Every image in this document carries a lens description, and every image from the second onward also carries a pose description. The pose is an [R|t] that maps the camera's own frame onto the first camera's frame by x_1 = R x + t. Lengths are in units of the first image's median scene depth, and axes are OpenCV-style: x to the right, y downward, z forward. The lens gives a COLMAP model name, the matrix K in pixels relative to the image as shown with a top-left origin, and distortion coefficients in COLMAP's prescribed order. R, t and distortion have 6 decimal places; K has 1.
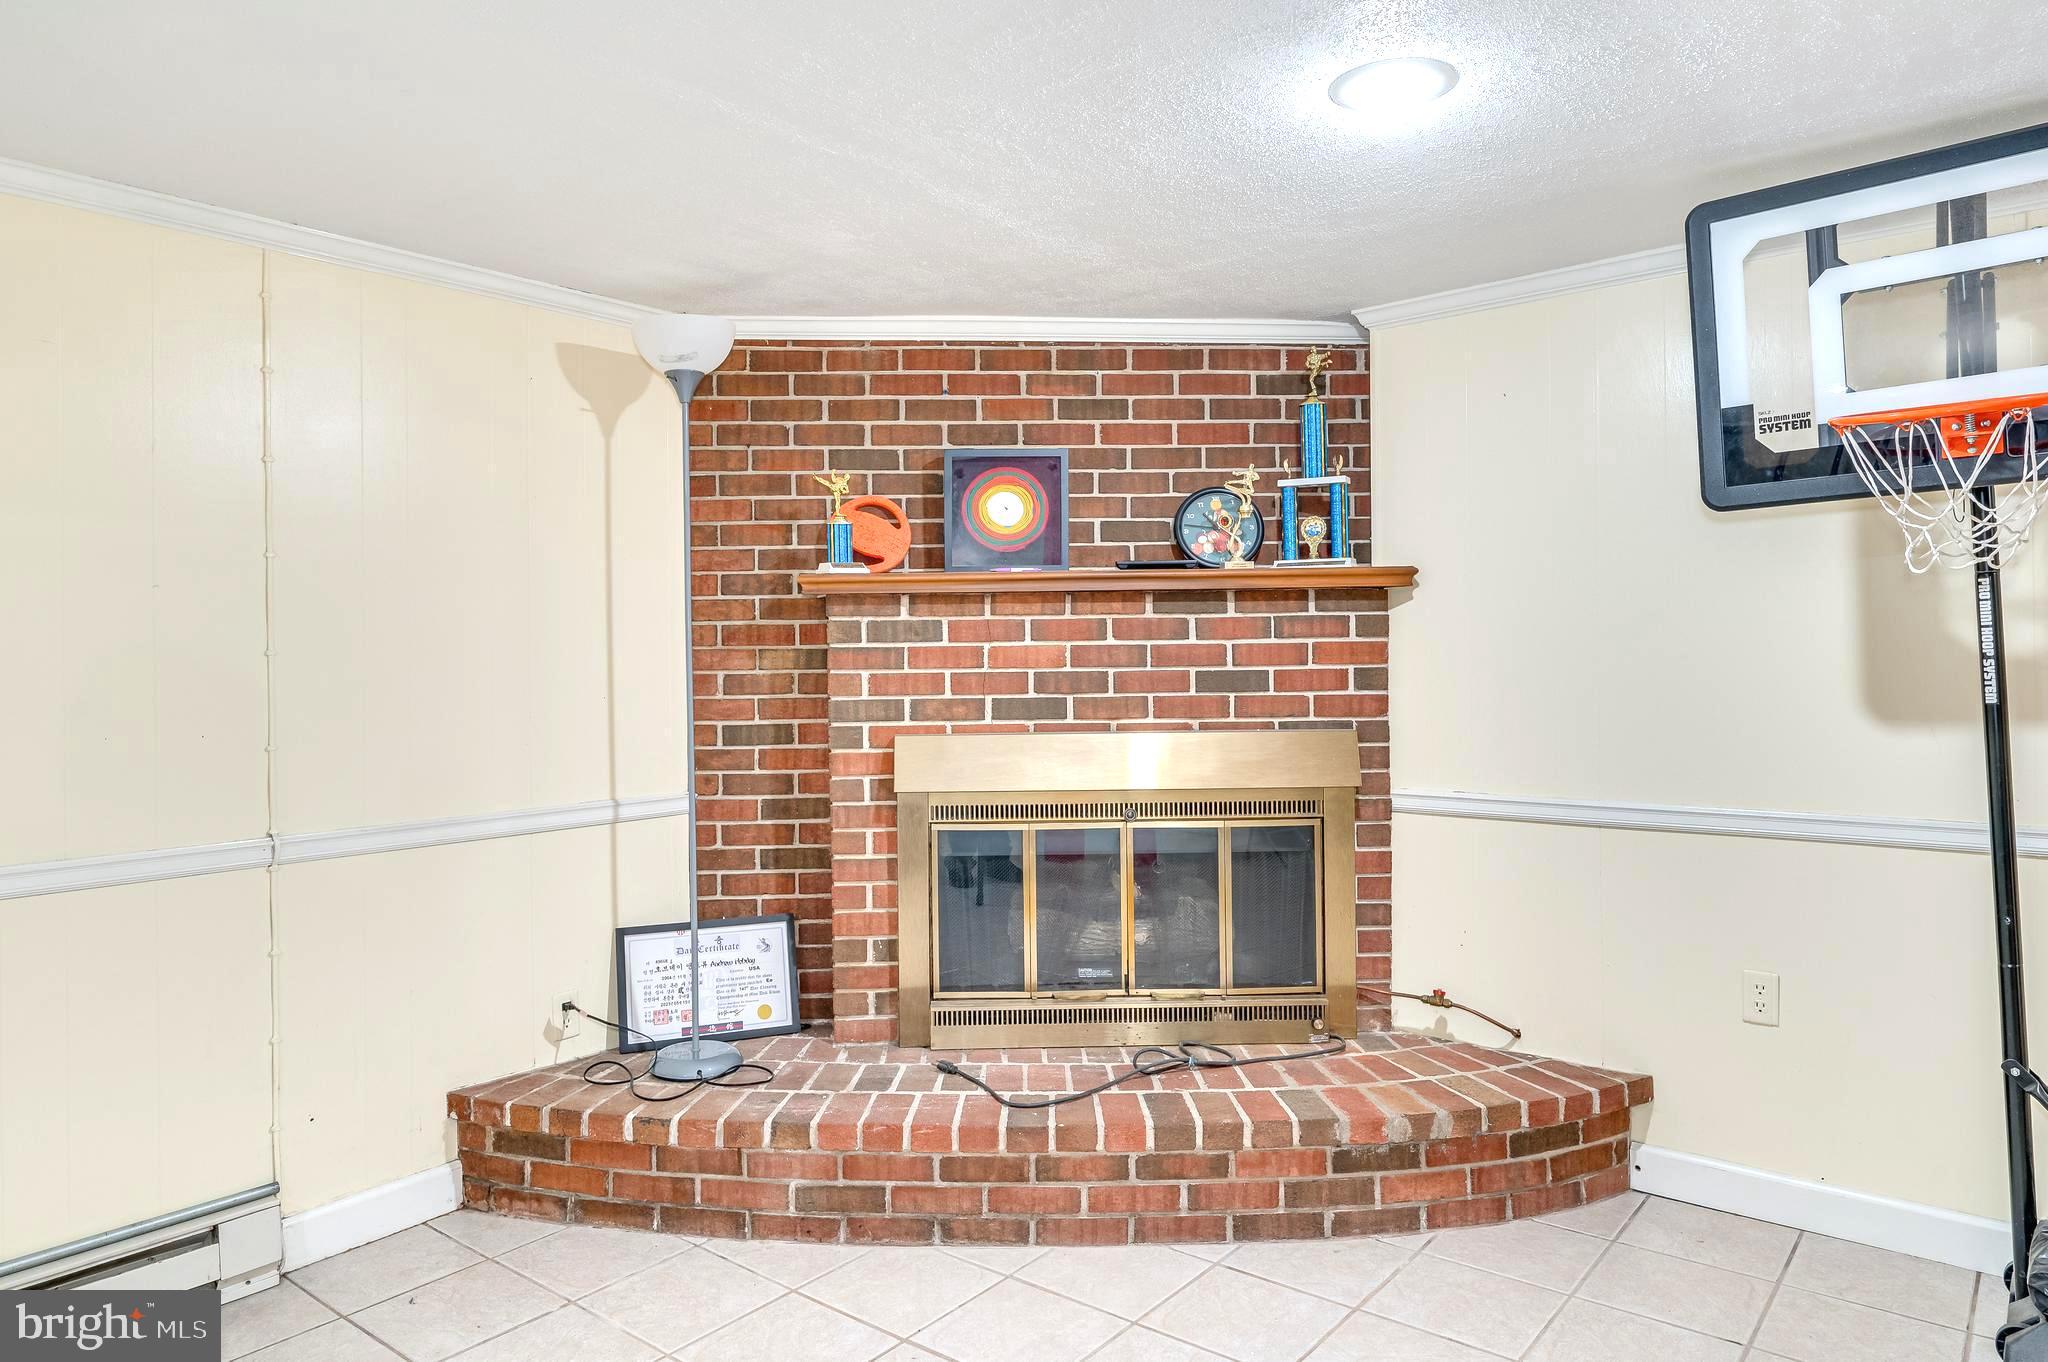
lens RADIAL K [[1312.8, 0, 988.2], [0, 1312.8, 643.3], [0, 0, 1]] dist [-0.001301, -0.005454]
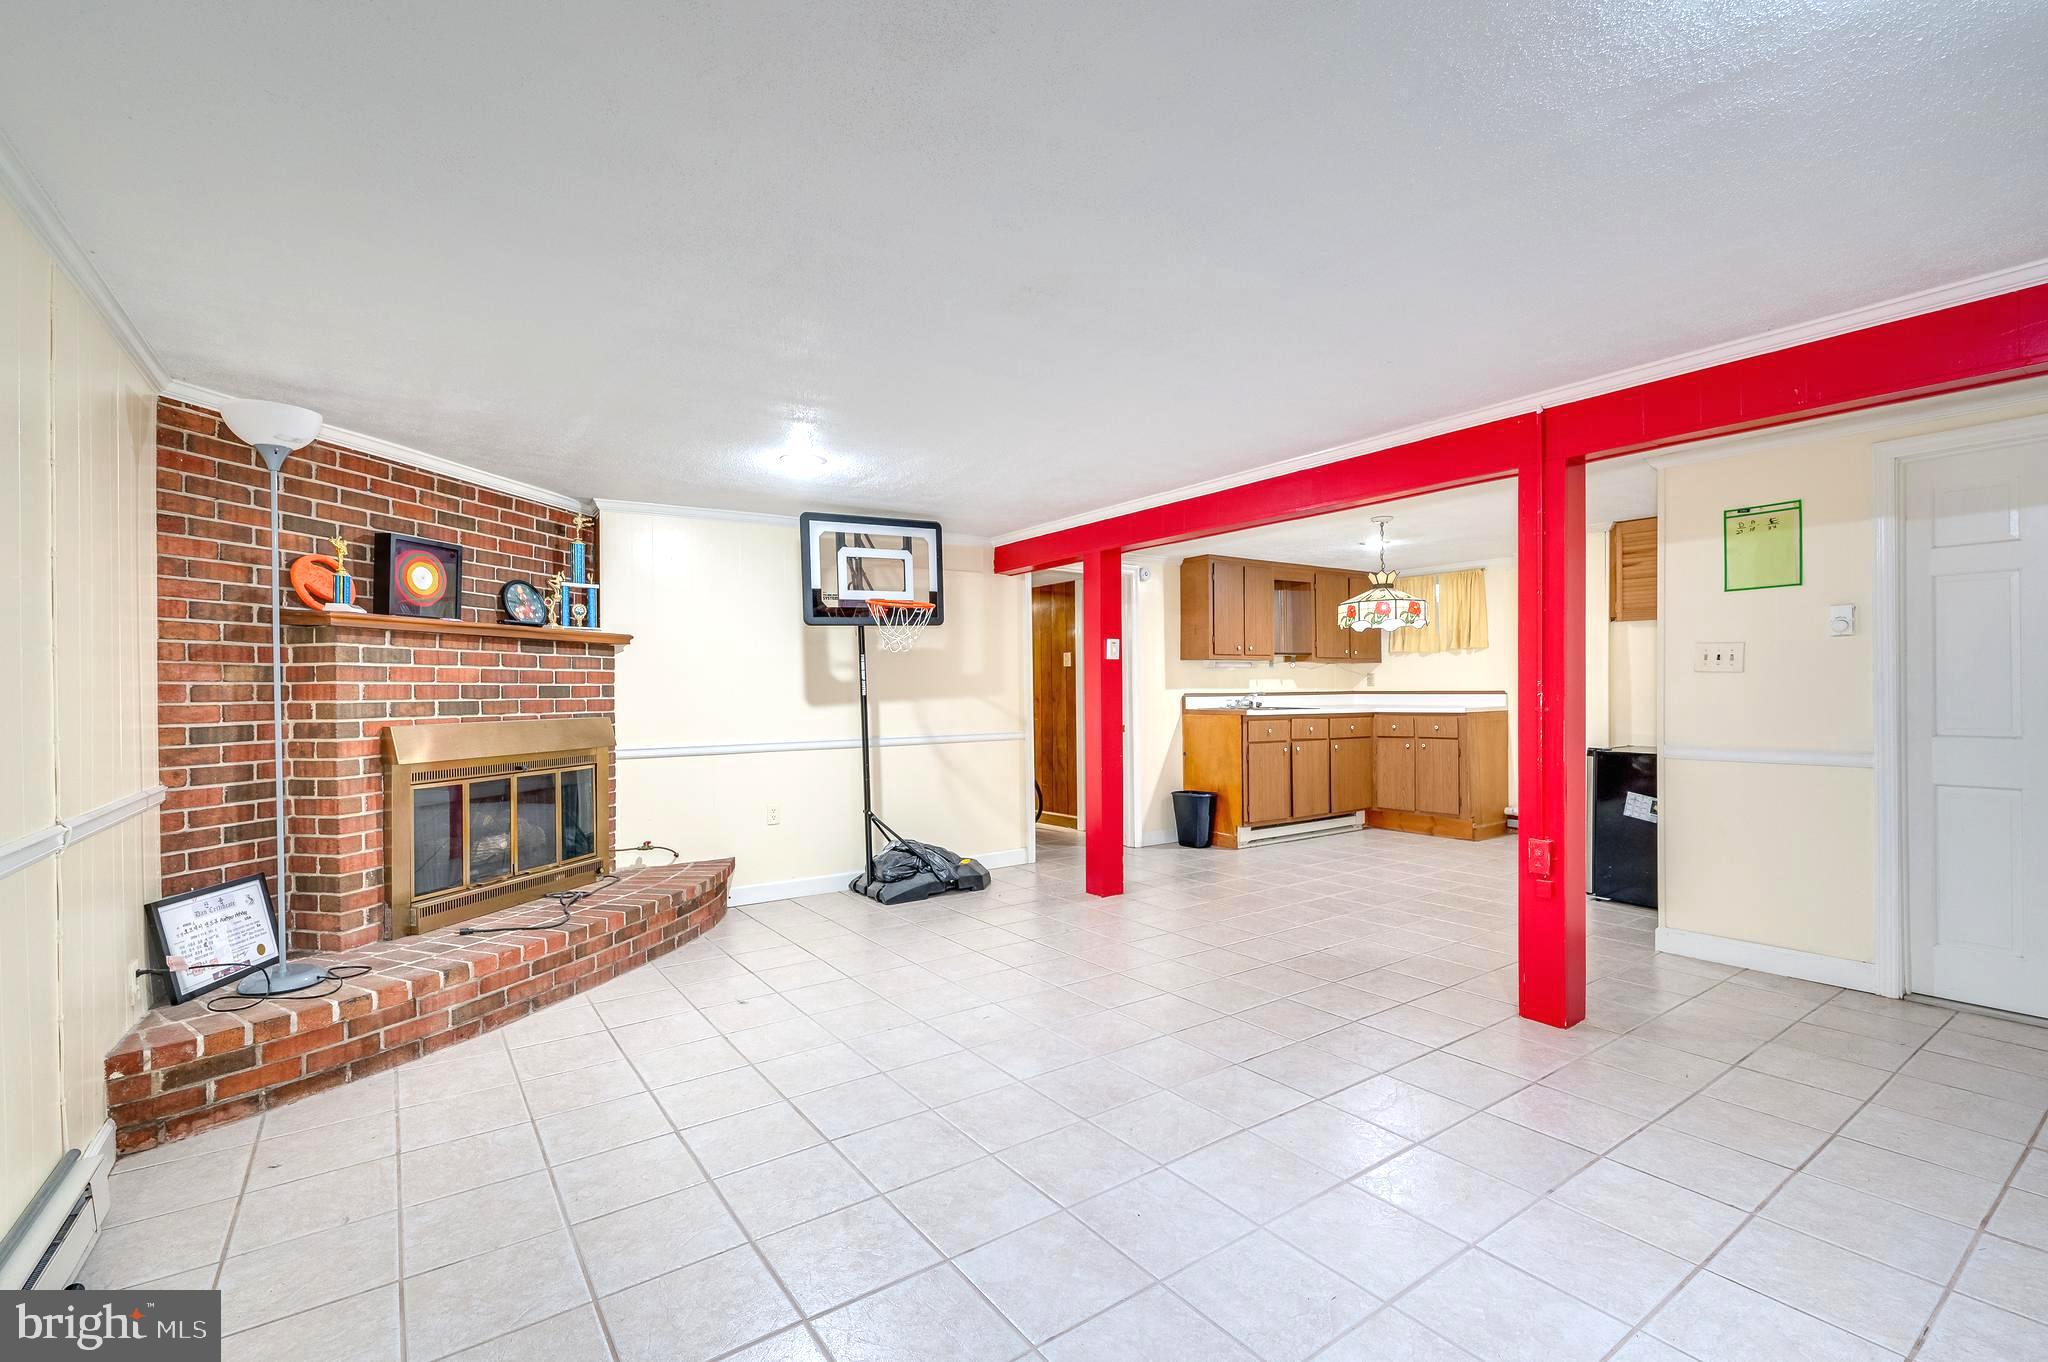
lens RADIAL K [[907.9, 0, 1037.6], [0, 907.9, 690.1], [0, 0, 1]] dist [-0.002836, 0.001644]
pose [[0.249348, 0.008667, 0.968375, -0.856091], [-0.000910, 0.999962, -0.008716, 0.036903], [-0.968414, 0.001292, 0.249346, 0.050869]]
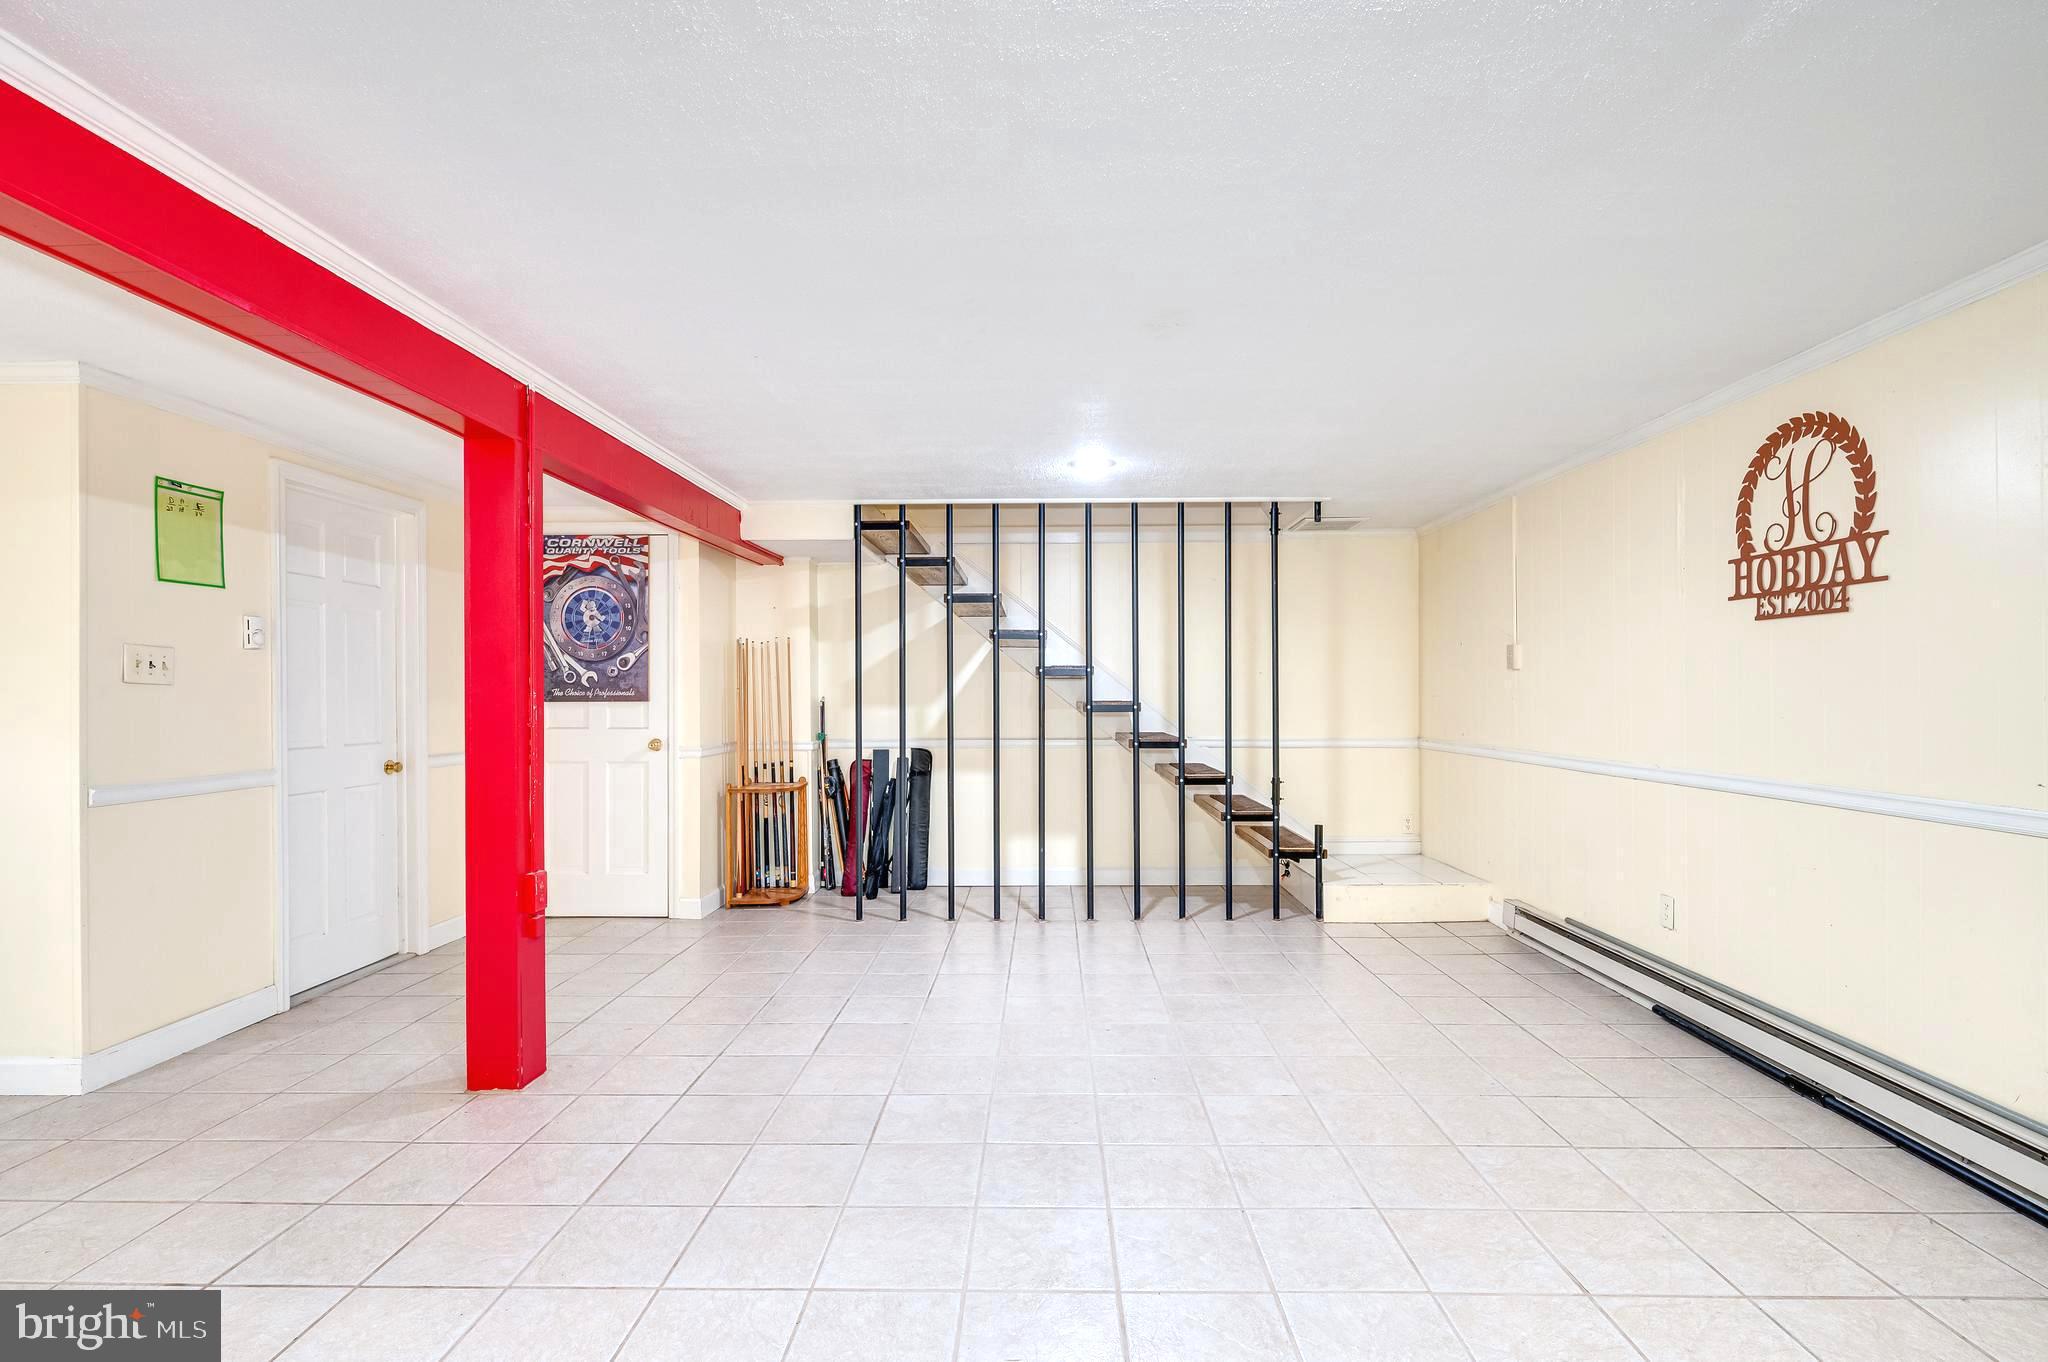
lens RADIAL K [[938.2, 0, 1030.5], [0, 938.2, 696.0], [0, 0, 1]] dist [-0.004162, 0.000139]
pose [[-0.779678, 0.015076, -0.625999, 0.369033], [0.017724, 0.999841, 0.002003, 0.028797], [0.625929, -0.009533, -0.779822, 0.738396]]
